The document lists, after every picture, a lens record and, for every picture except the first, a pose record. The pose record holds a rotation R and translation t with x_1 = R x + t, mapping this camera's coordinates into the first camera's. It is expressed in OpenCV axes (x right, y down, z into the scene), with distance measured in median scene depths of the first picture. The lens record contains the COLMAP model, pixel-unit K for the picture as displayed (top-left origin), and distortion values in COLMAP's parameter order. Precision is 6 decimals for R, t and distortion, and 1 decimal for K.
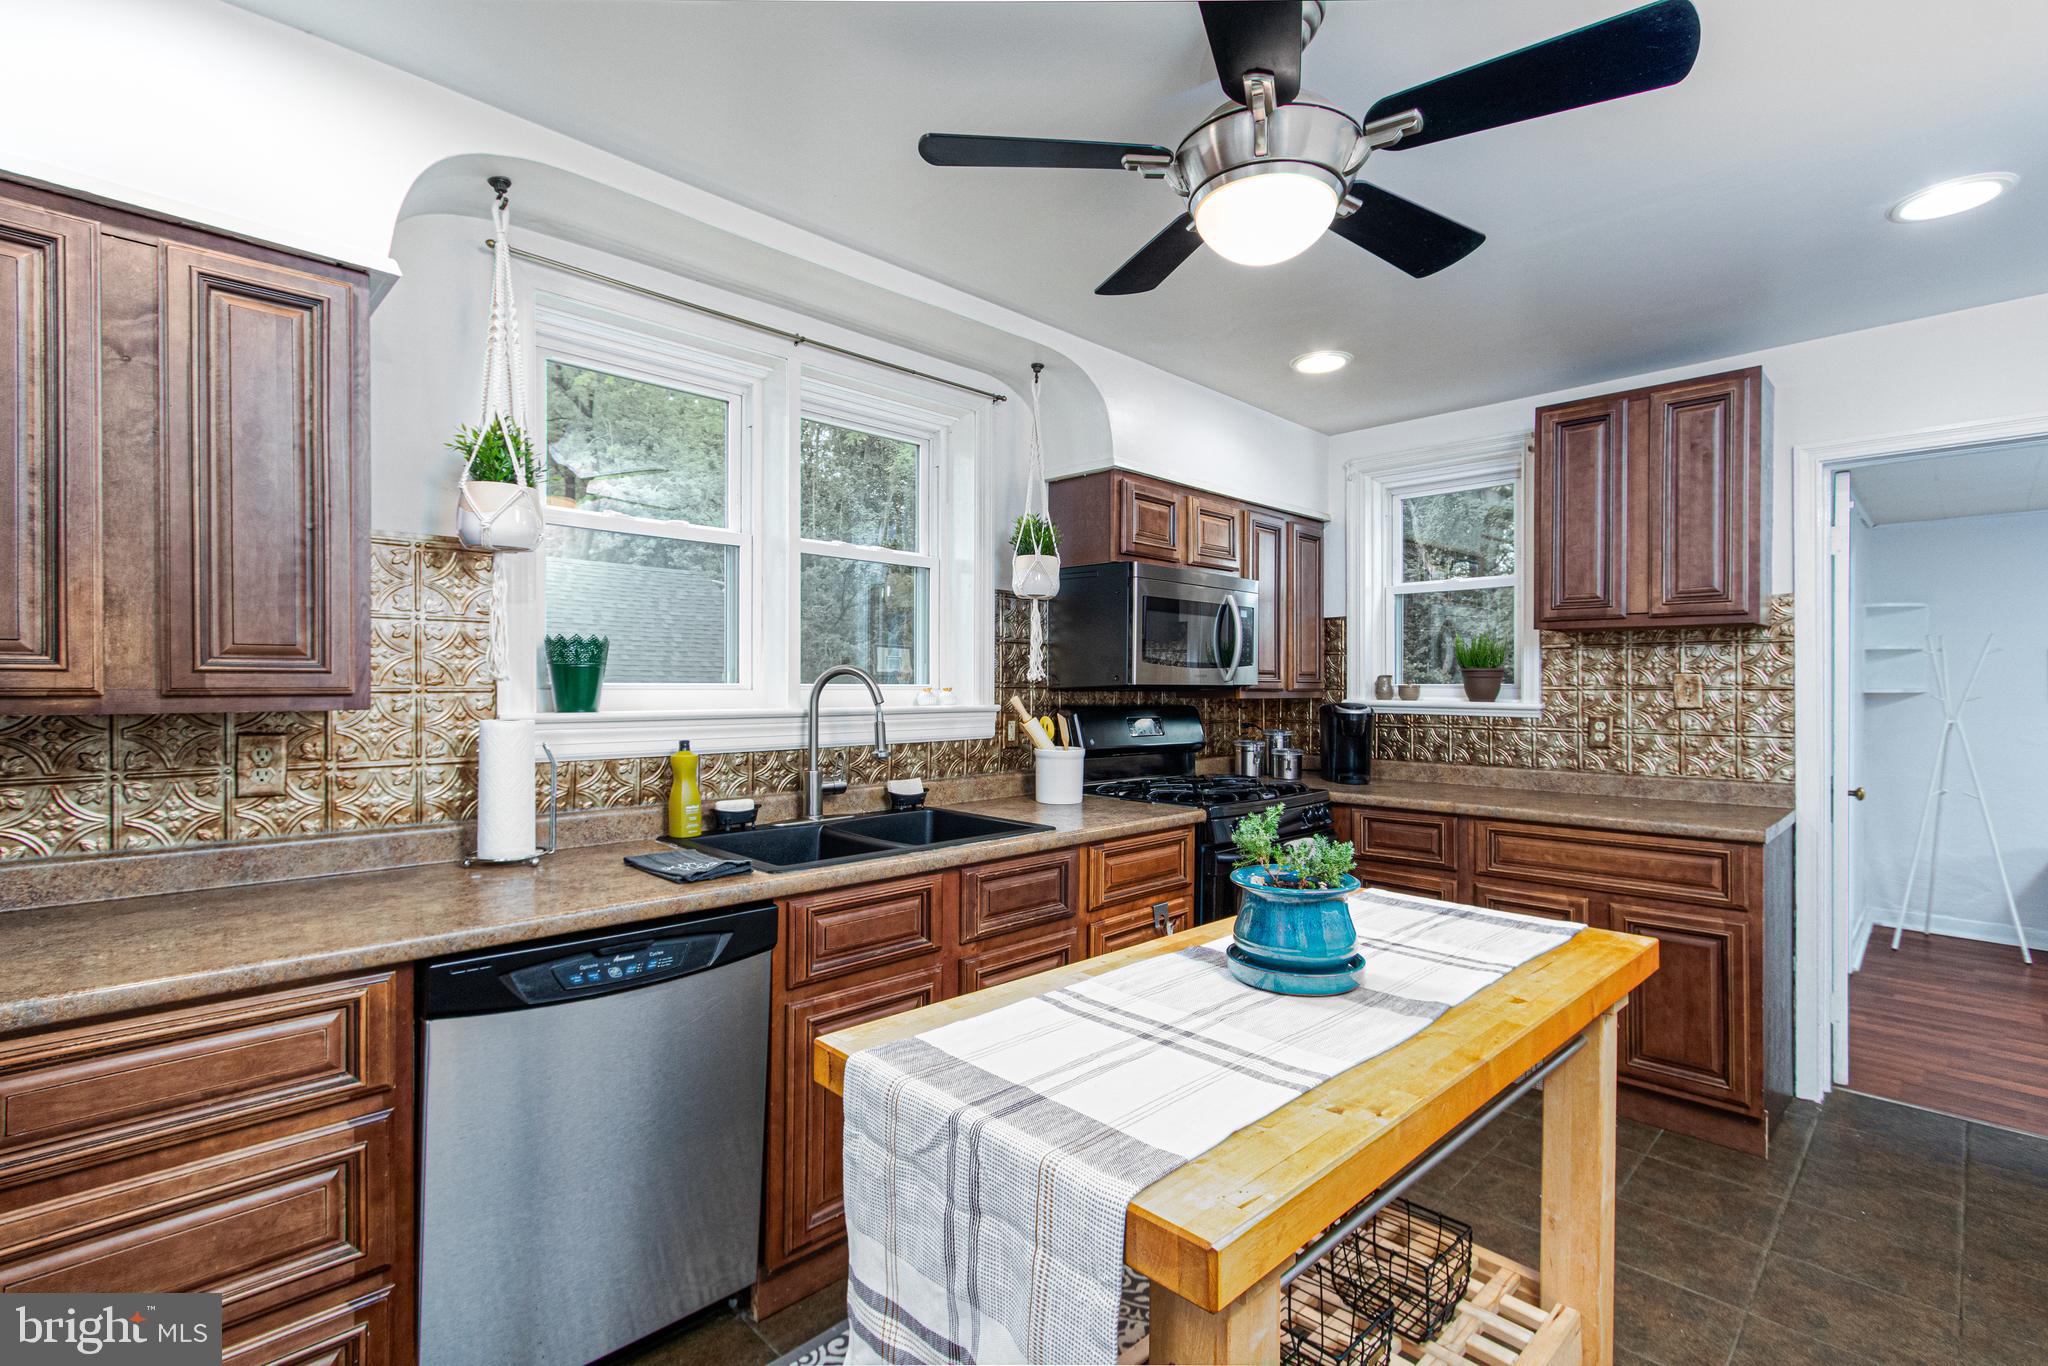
lens RADIAL K [[937.3, 0, 1009.8], [0, 937.3, 687.4], [0, 0, 1]] dist [-0.001539, 0.003261]
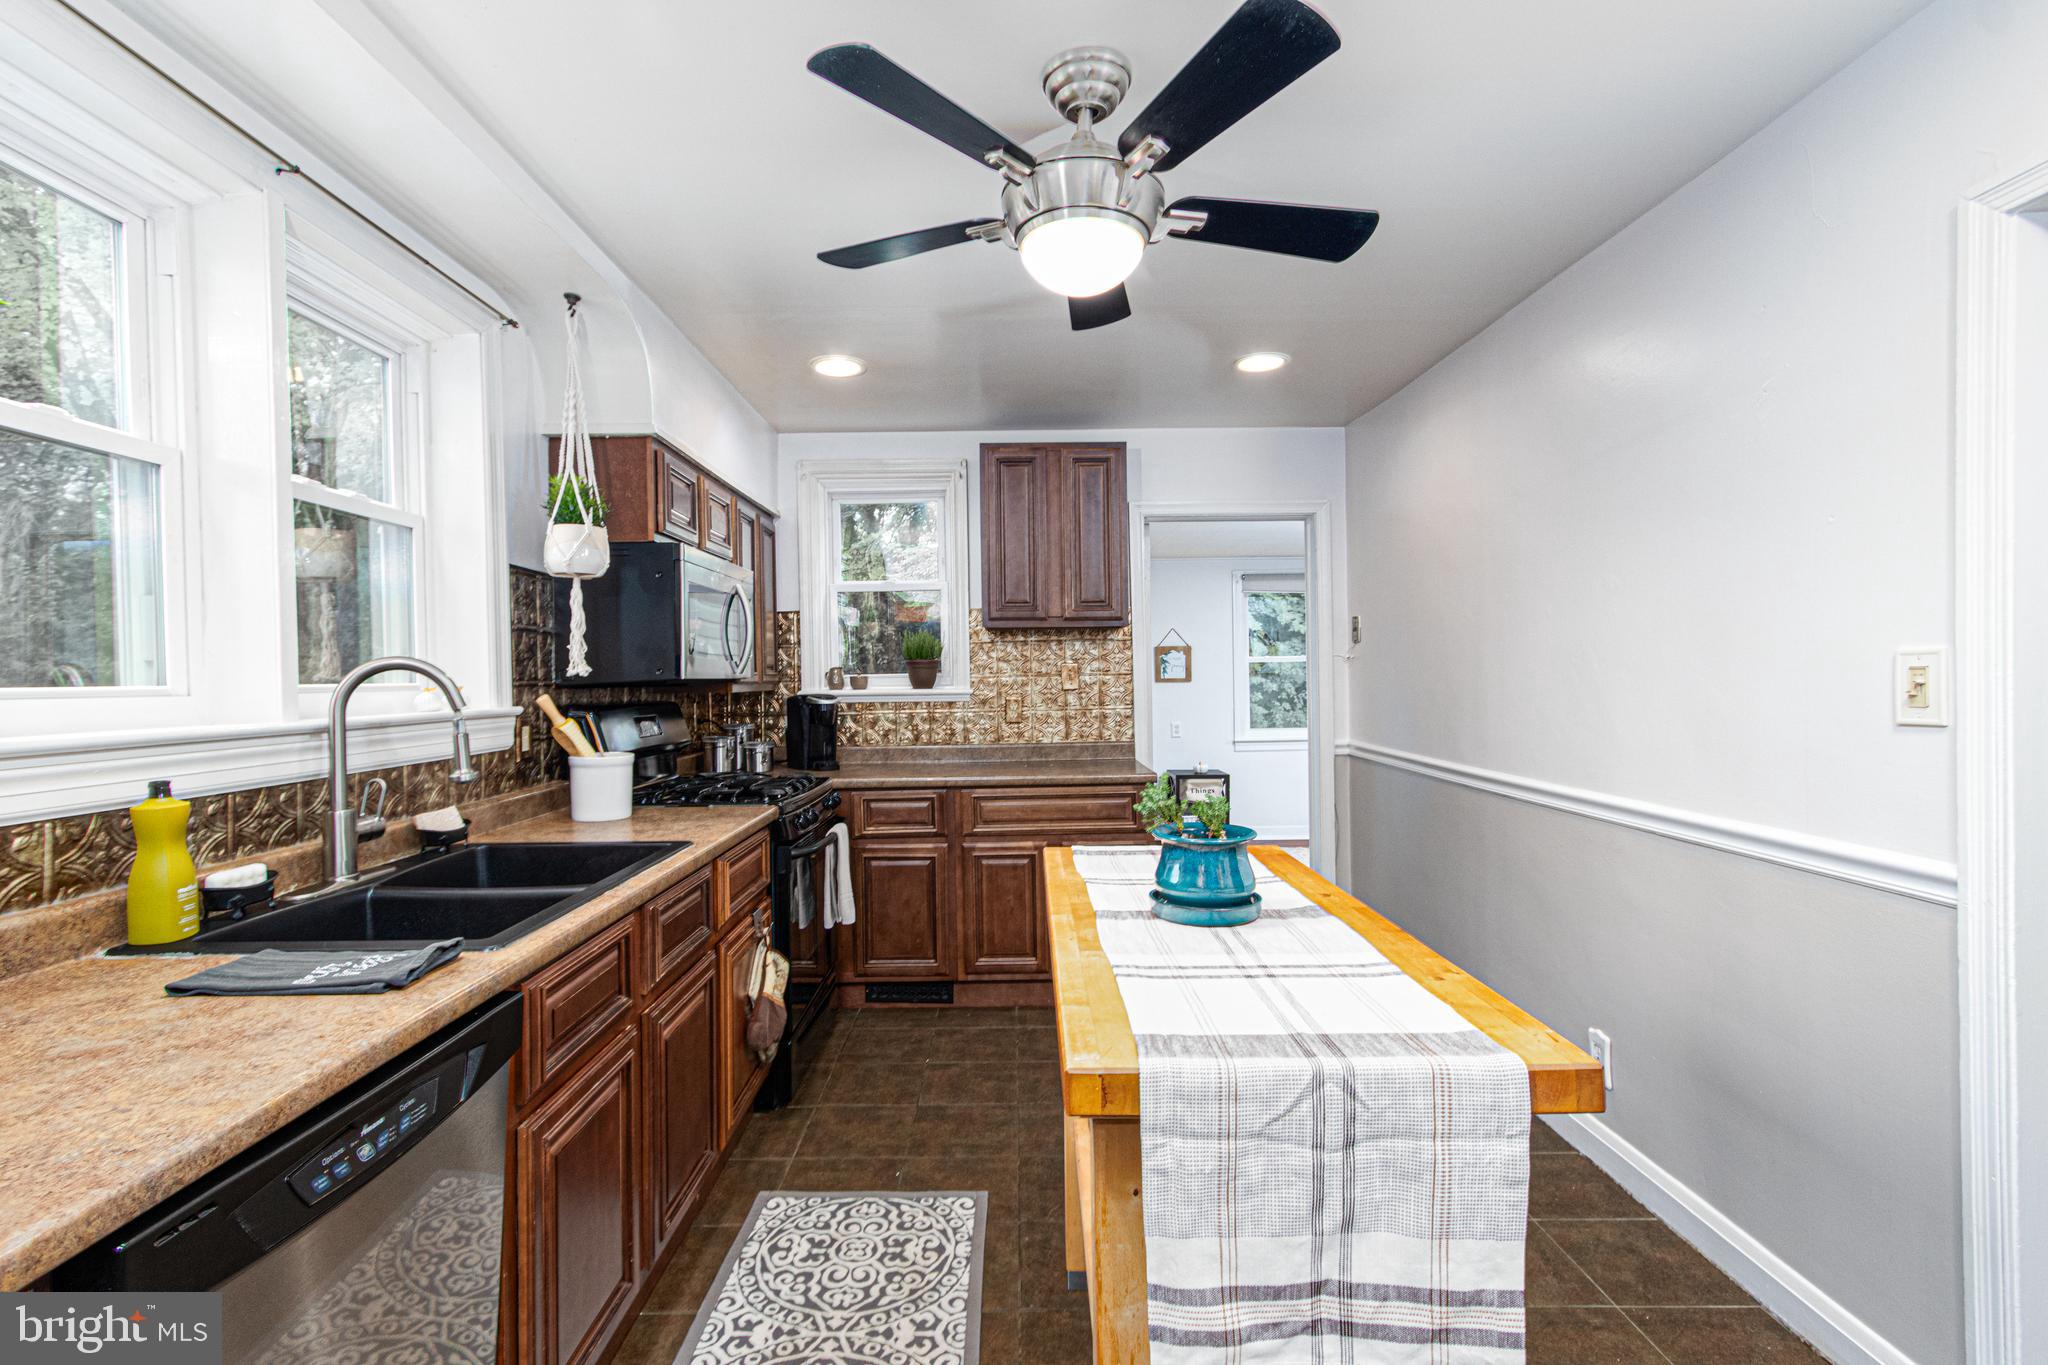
lens RADIAL K [[937.3, 0, 1012.5], [0, 937.3, 685.2], [0, 0, 1]] dist [-0.001539, 0.003261]
pose [[0.695154, -0.021772, 0.718531, -0.358187], [0.019494, 0.999745, 0.011433, -0.000926], [-0.718596, 0.006059, 0.695401, 0.168694]]
